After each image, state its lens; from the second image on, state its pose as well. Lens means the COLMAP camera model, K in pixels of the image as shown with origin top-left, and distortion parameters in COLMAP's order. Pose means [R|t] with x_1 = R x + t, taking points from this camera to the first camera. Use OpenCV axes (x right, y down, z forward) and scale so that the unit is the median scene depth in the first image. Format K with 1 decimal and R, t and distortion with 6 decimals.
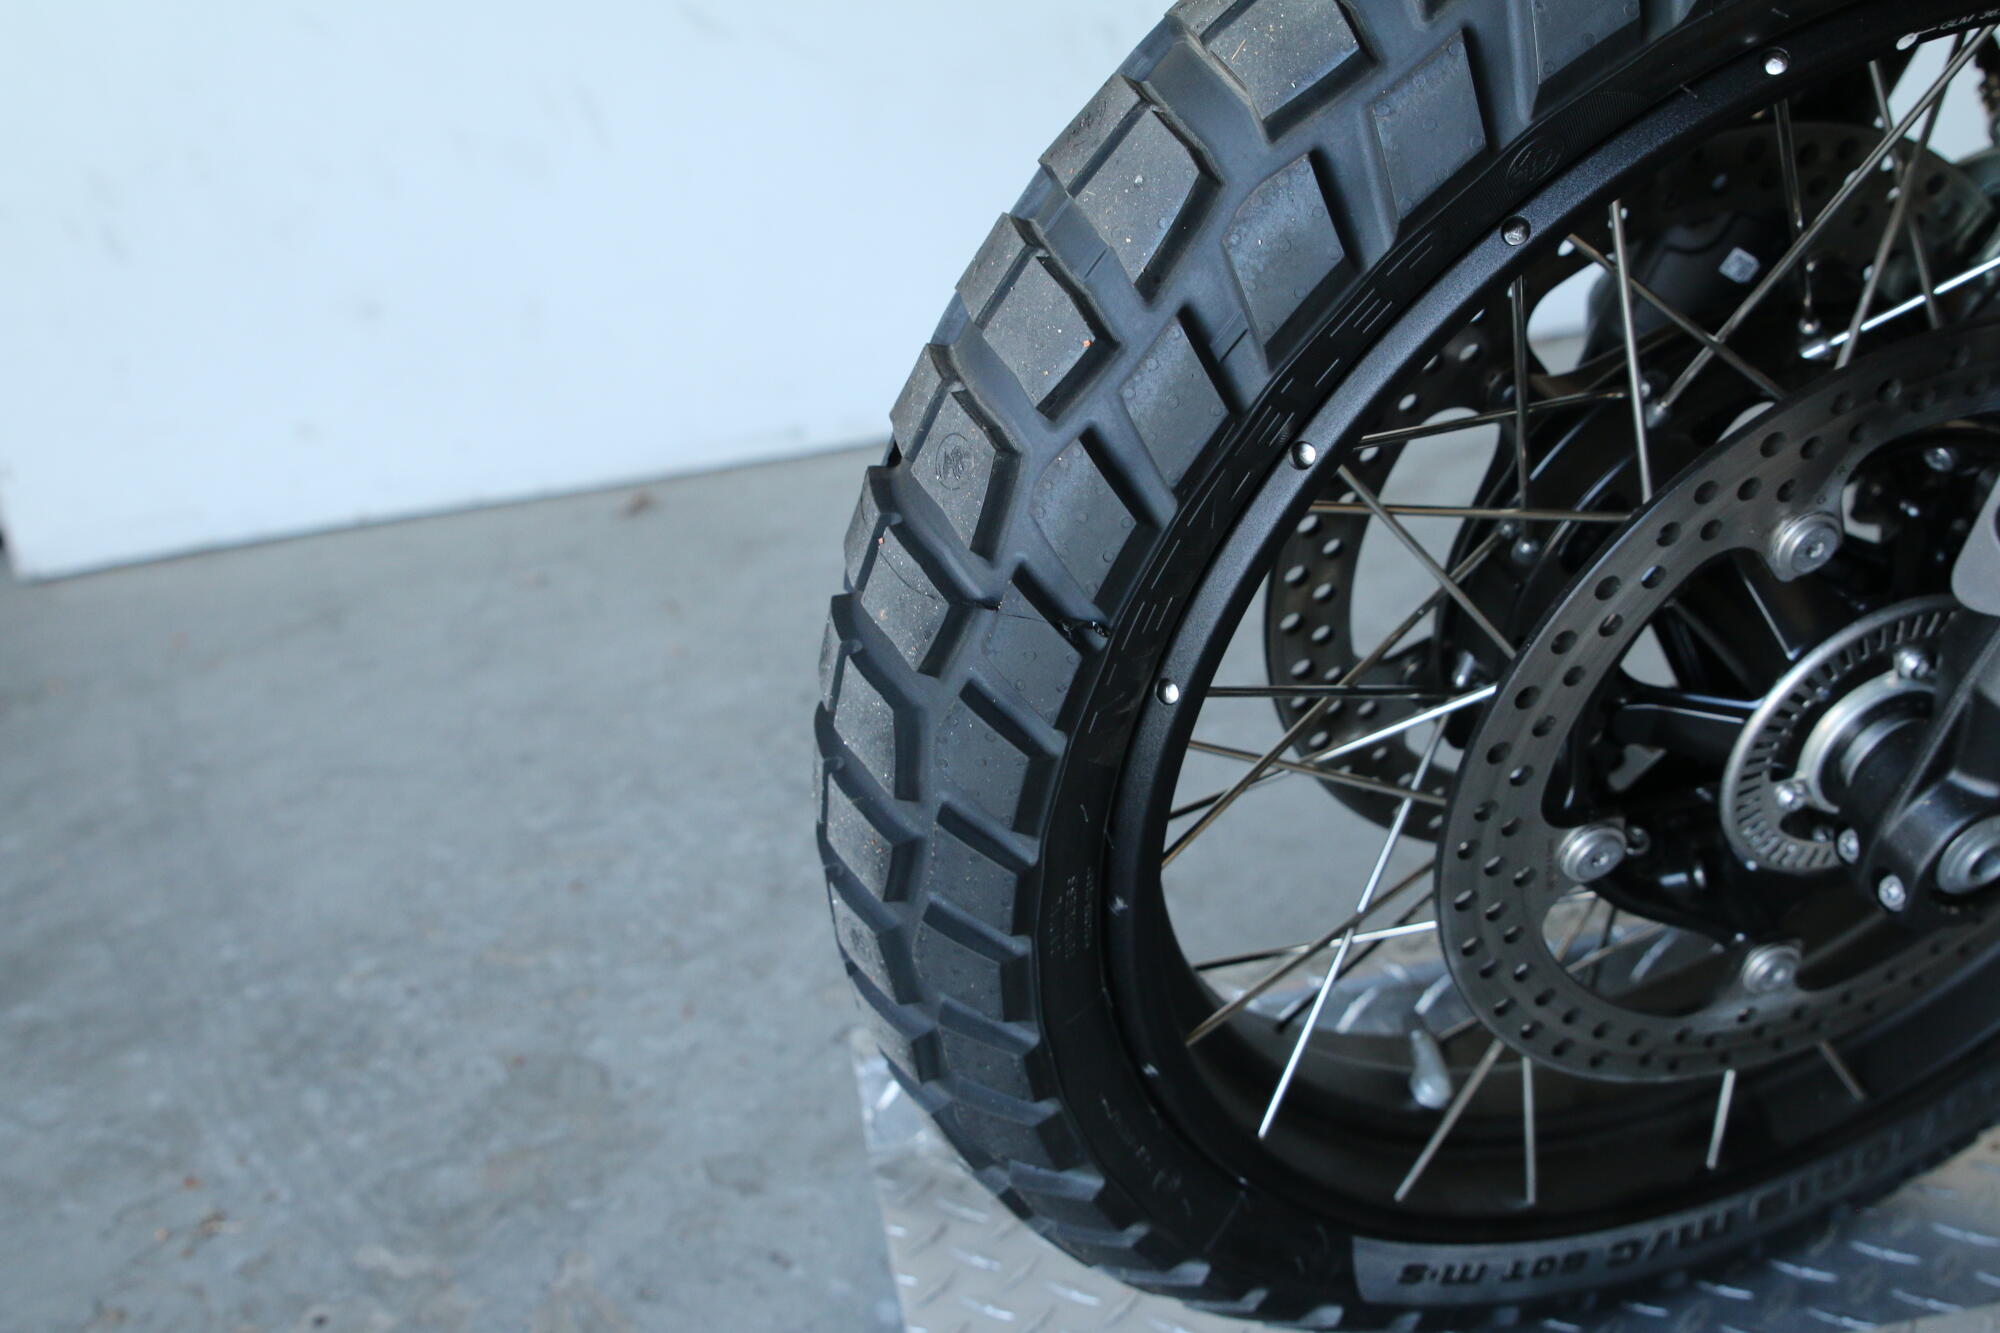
lens RADIAL K [[2480.7, 0, 999.5], [0, 2480.7, 640.1], [0, 0, 1]] dist [-0.109580, 0.103557]
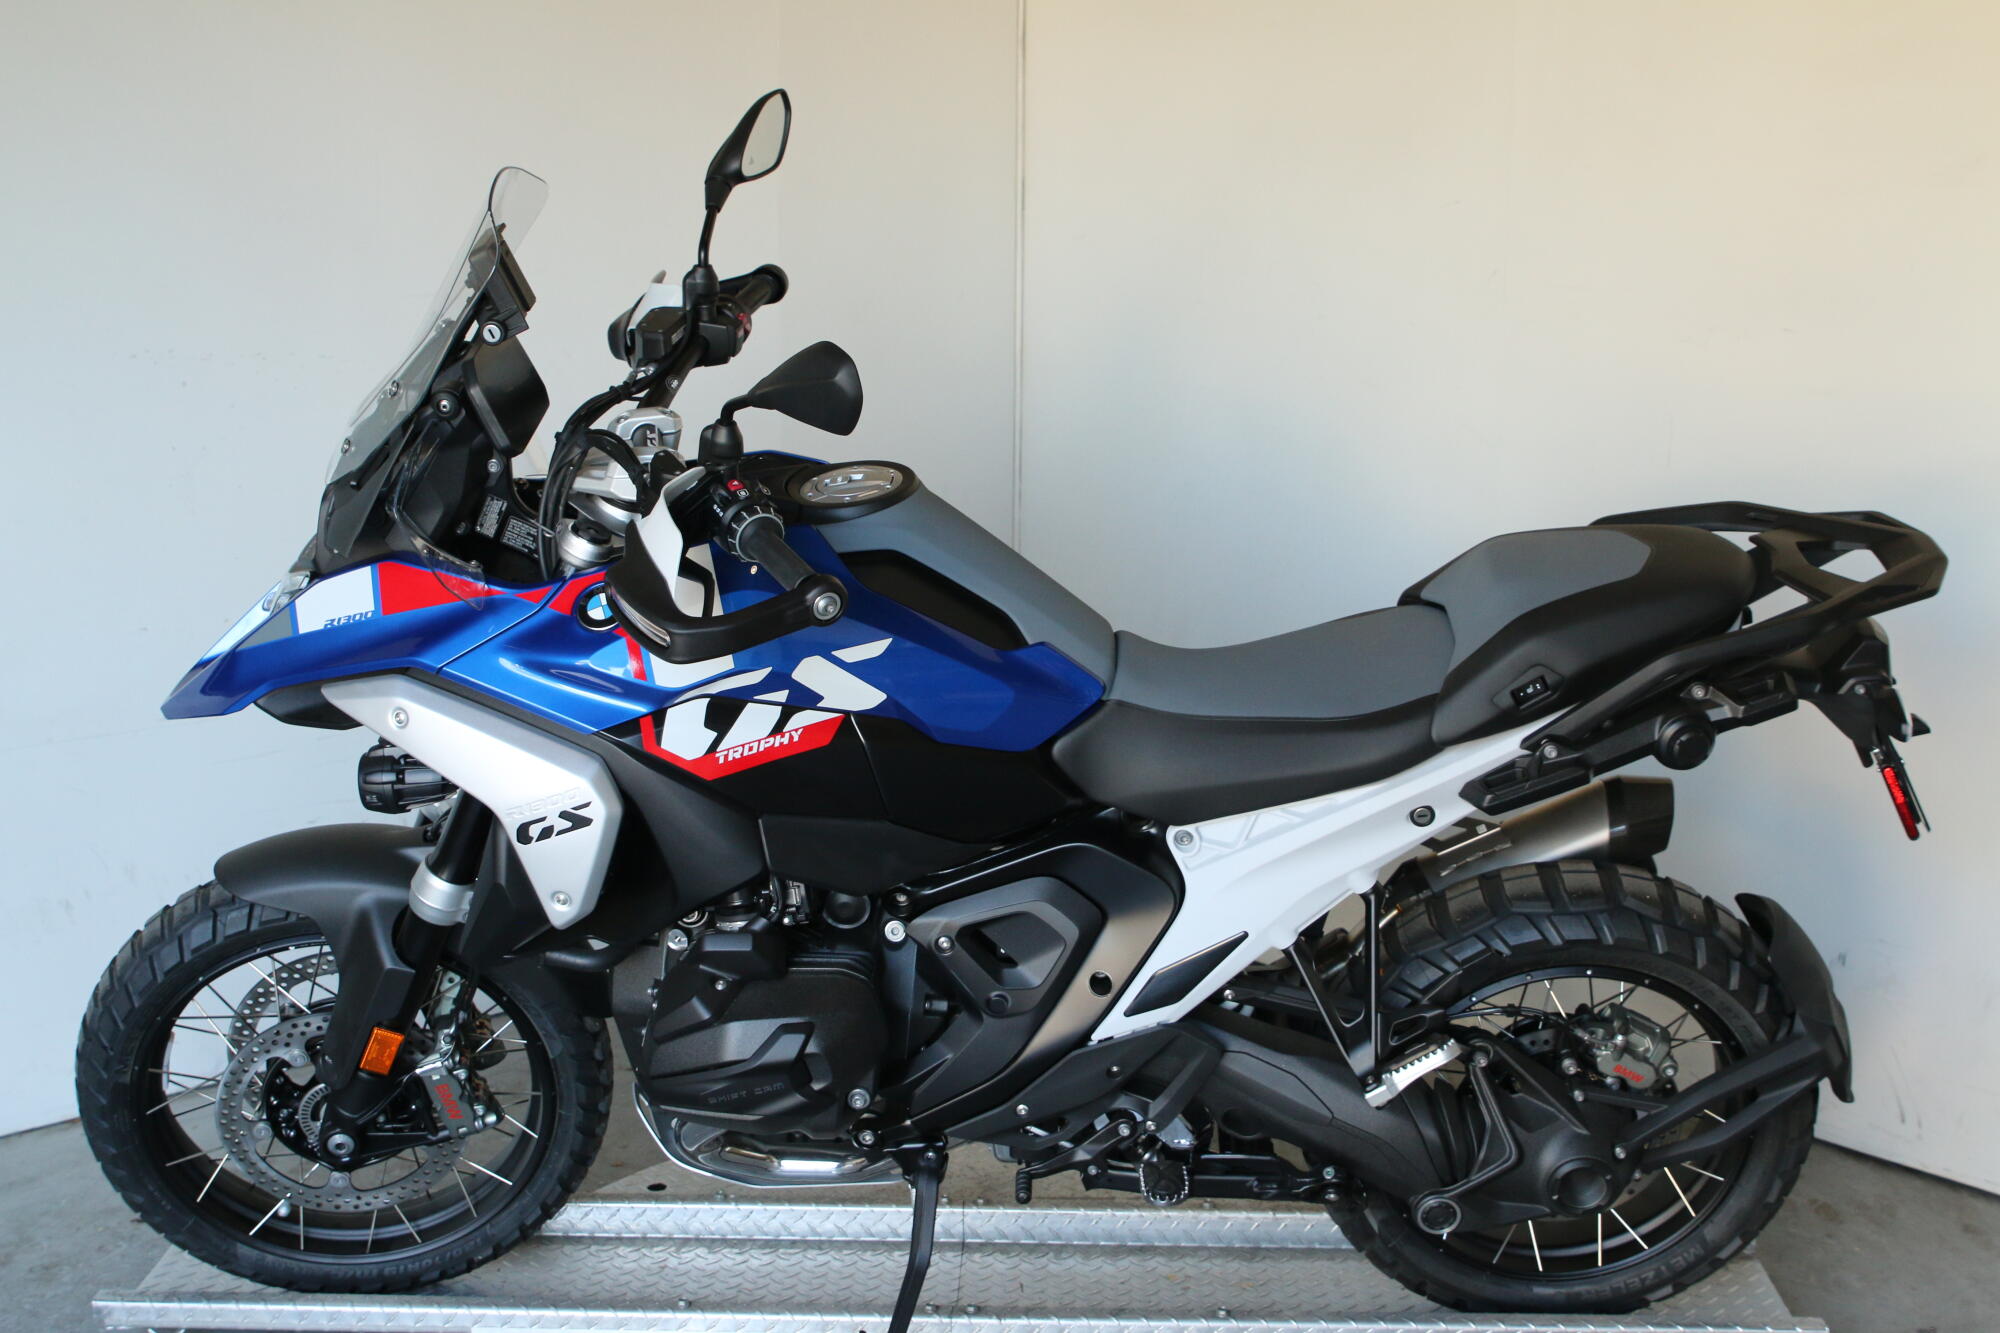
lens RADIAL K [[2480.7, 0, 999.5], [0, 2480.7, 640.1], [0, 0, 1]] dist [-0.109580, 0.103557]
pose [[0.980564, 0.124509, -0.151628, 1.912218], [-0.152405, 0.970076, -0.189011, -0.114865], [0.123557, 0.208447, 0.970198, -2.848326]]
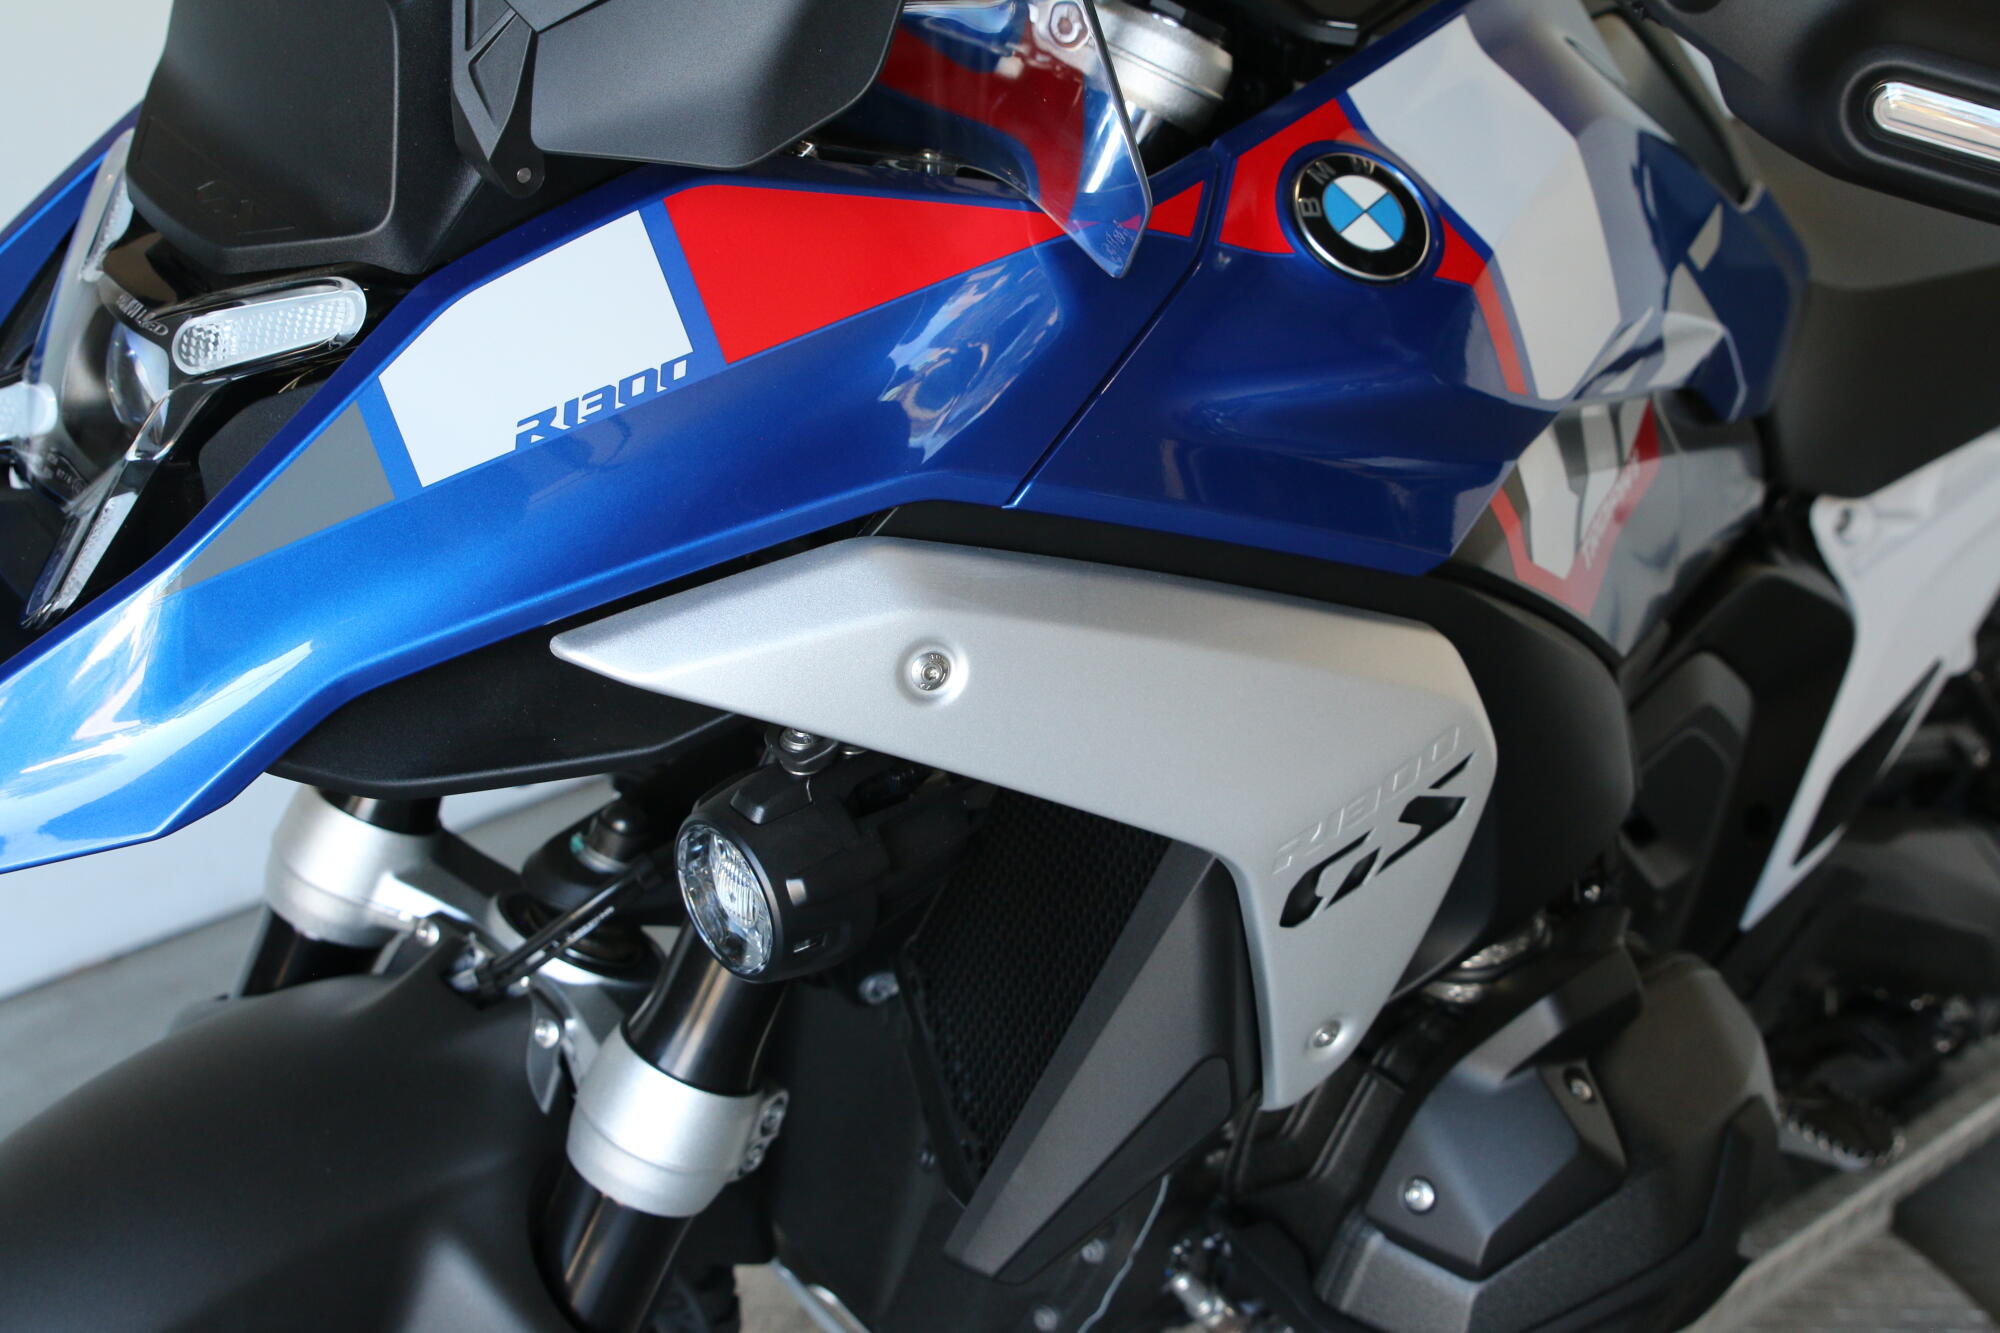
lens RADIAL K [[2480.7, 0, 999.5], [0, 2480.7, 640.1], [0, 0, 1]] dist [-0.109580, 0.103557]
pose [[0.854100, -0.114251, 0.507405, 0.069593], [0.159850, 0.986019, -0.047051, -0.489423], [-0.494936, 0.121294, 0.860422, -0.529336]]
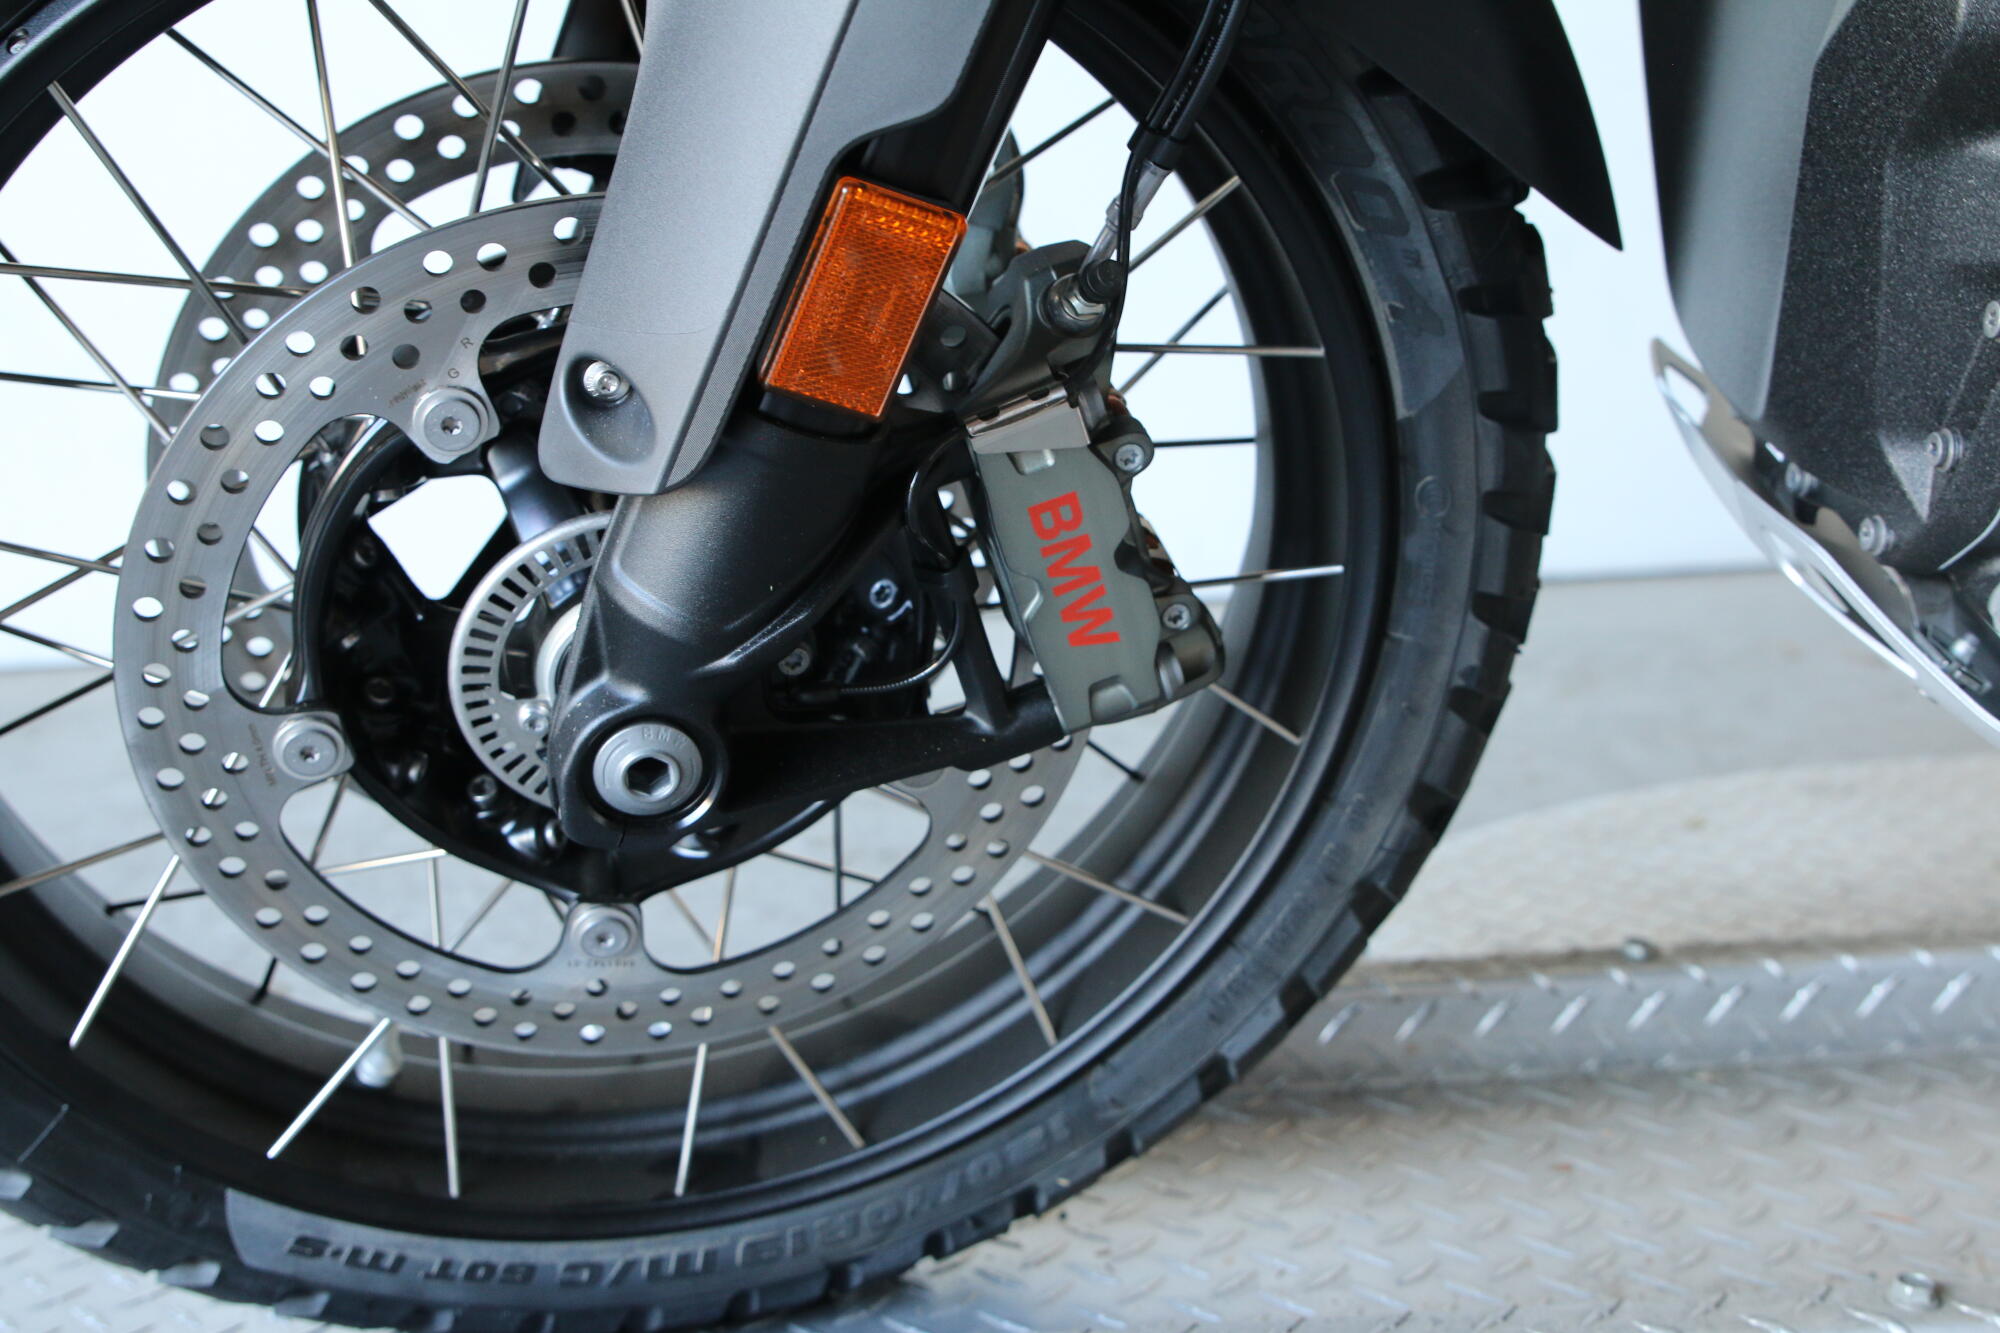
lens RADIAL K [[2480.7, 0, 999.5], [0, 2480.7, 640.1], [0, 0, 1]] dist [-0.109580, 0.103557]
pose [[0.991515, 0.081606, -0.101187, 0.618229], [-0.095367, 0.985603, -0.139612, 0.156313], [0.088338, 0.148077, 0.985023, 0.045019]]
